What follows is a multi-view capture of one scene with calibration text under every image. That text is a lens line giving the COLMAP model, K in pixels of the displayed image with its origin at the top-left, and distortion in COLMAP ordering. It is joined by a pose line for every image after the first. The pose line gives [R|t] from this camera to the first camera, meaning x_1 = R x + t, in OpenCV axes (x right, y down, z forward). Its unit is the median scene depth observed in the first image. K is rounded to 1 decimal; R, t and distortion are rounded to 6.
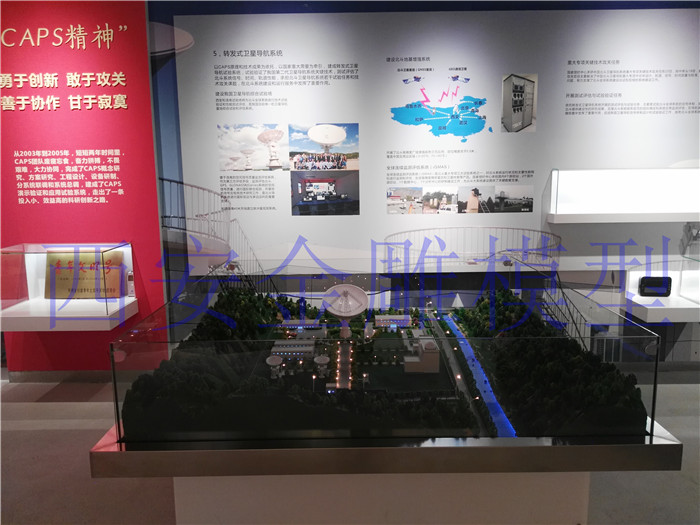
lens RADIAL K [[536.9, 0, 350.0], [0, 536.9, 262.5], [0, 0, 1]] dist [0.056366, -0.090574]
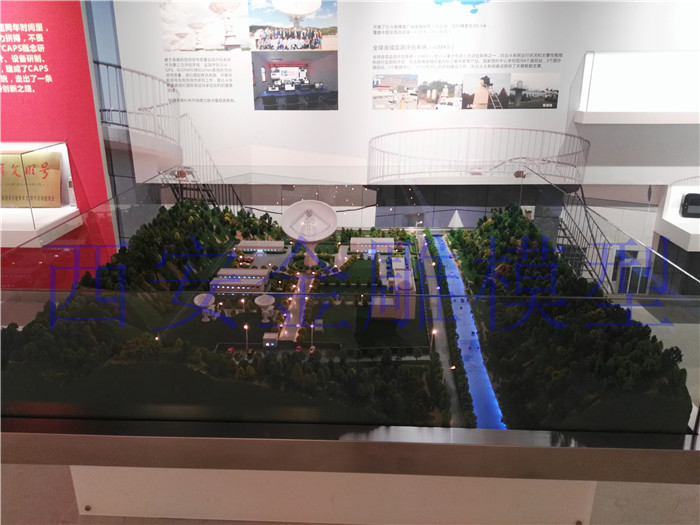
lens RADIAL K [[536.9, 0, 350.0], [0, 536.9, 262.5], [0, 0, 1]] dist [0.056366, -0.090574]
pose [[0.999321, 0.019009, -0.031549, 0.065335], [-0.013022, 0.983557, 0.180126, -0.010394], [0.034454, -0.179592, 0.983138, 0.170397]]
